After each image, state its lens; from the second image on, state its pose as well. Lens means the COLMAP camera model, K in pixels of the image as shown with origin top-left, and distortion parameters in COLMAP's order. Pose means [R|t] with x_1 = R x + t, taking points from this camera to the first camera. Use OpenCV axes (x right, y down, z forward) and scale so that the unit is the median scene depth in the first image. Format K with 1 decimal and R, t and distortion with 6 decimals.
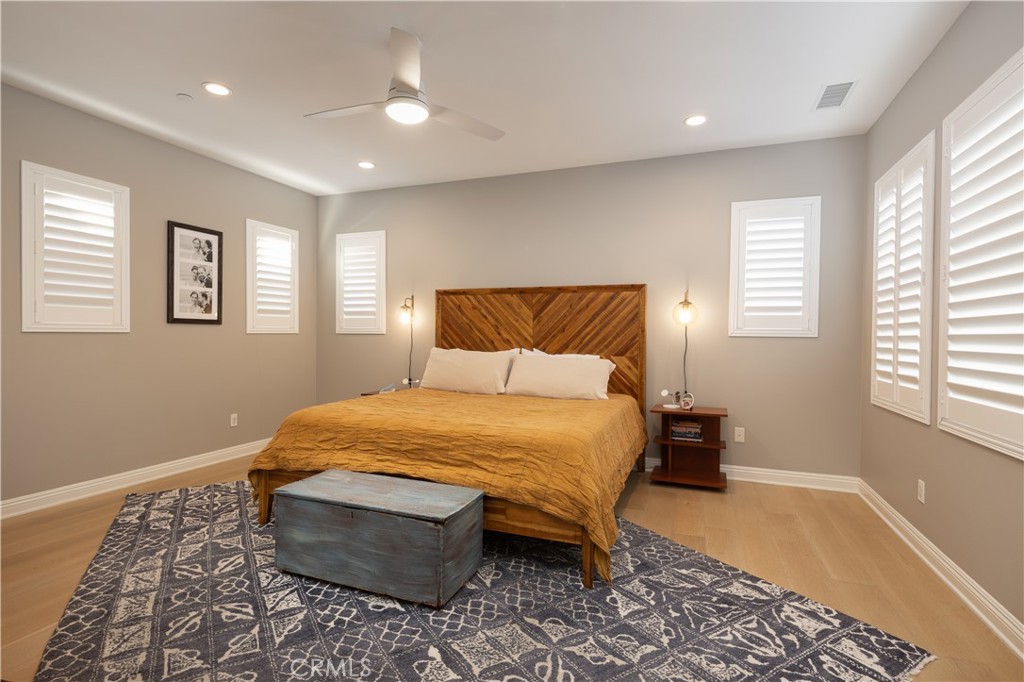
lens RADIAL K [[497.4, 0, 514.4], [0, 497.4, 340.6], [0, 0, 1]] dist [0.002780, 0.000258]
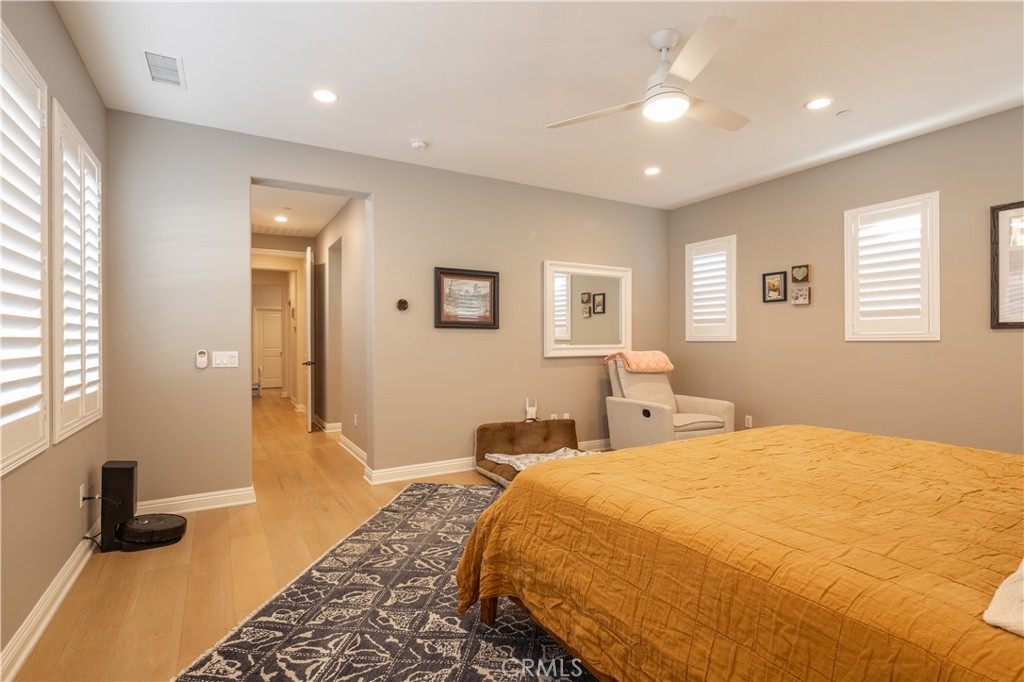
lens RADIAL K [[497.4, 0, 515.5], [0, 497.4, 340.0], [0, 0, 1]] dist [0.002780, 0.000258]
pose [[-0.626807, -0.006064, -0.779151, 0.945051], [-0.009987, 0.999950, 0.000252, -0.017241], [0.779111, 0.007939, -0.626836, 1.838414]]
